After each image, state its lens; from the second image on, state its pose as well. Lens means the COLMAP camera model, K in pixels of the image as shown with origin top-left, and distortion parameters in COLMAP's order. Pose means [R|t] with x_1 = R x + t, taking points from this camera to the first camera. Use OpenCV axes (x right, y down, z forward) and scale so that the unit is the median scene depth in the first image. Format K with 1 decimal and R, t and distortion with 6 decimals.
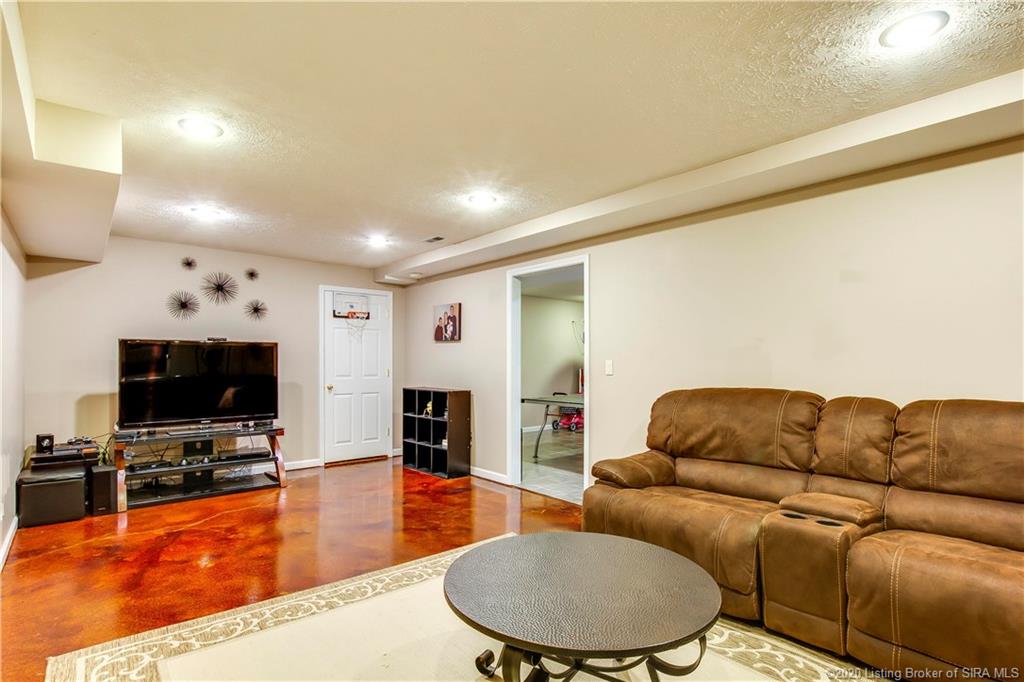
lens RADIAL K [[500.5, 0, 509.6], [0, 500.5, 366.4], [0, 0, 1]] dist [-0.051765, 0.000130]
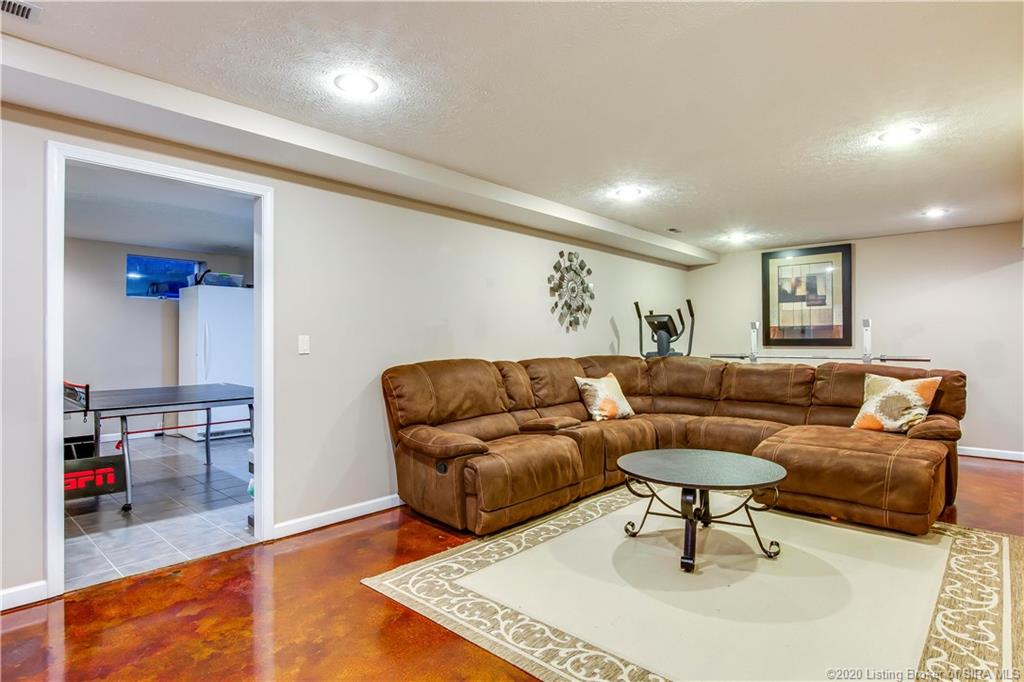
lens RADIAL K [[548.2, 0, 512.0], [0, 548.2, 341.0], [0, 0, 1]] dist [-0.012633, -0.000167]
pose [[-0.139408, 0.002493, 0.990232, -1.066445], [0.009550, 0.999954, -0.001173, 0.000301], [-0.990189, 0.009293, -0.139426, 1.224641]]
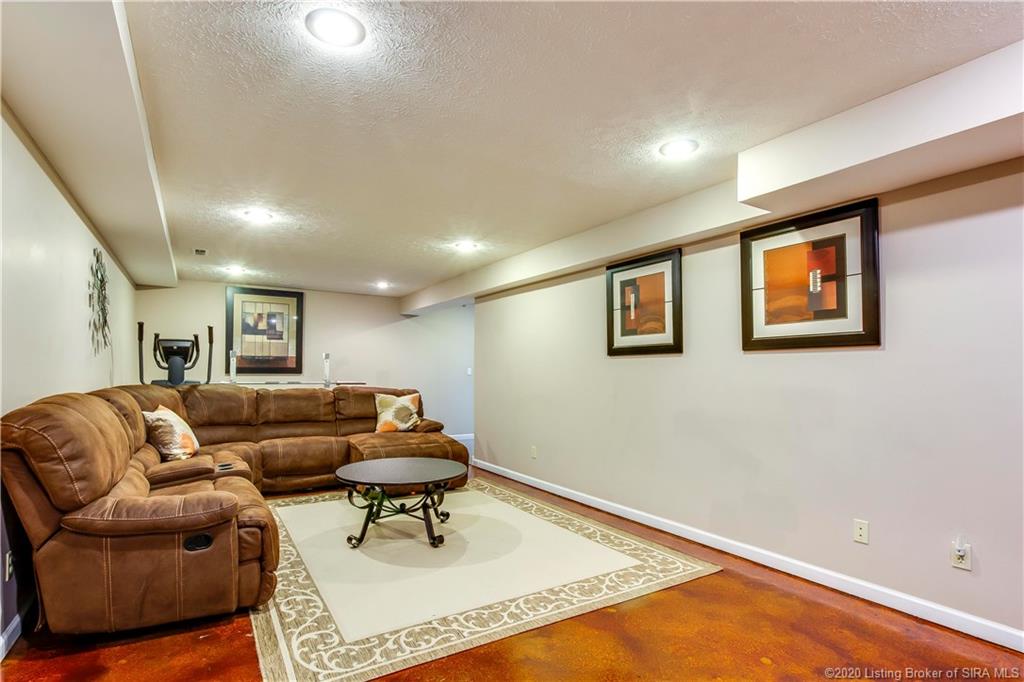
lens RADIAL K [[488.0, 0, 515.7], [0, 488.0, 369.8], [0, 0, 1]] dist [-0.013403, 0.000016]
pose [[-0.990998, -0.006946, 0.133695, -0.400256], [-0.006679, 0.999975, 0.002443, -0.002660], [-0.133709, 0.001528, -0.991019, 1.961908]]
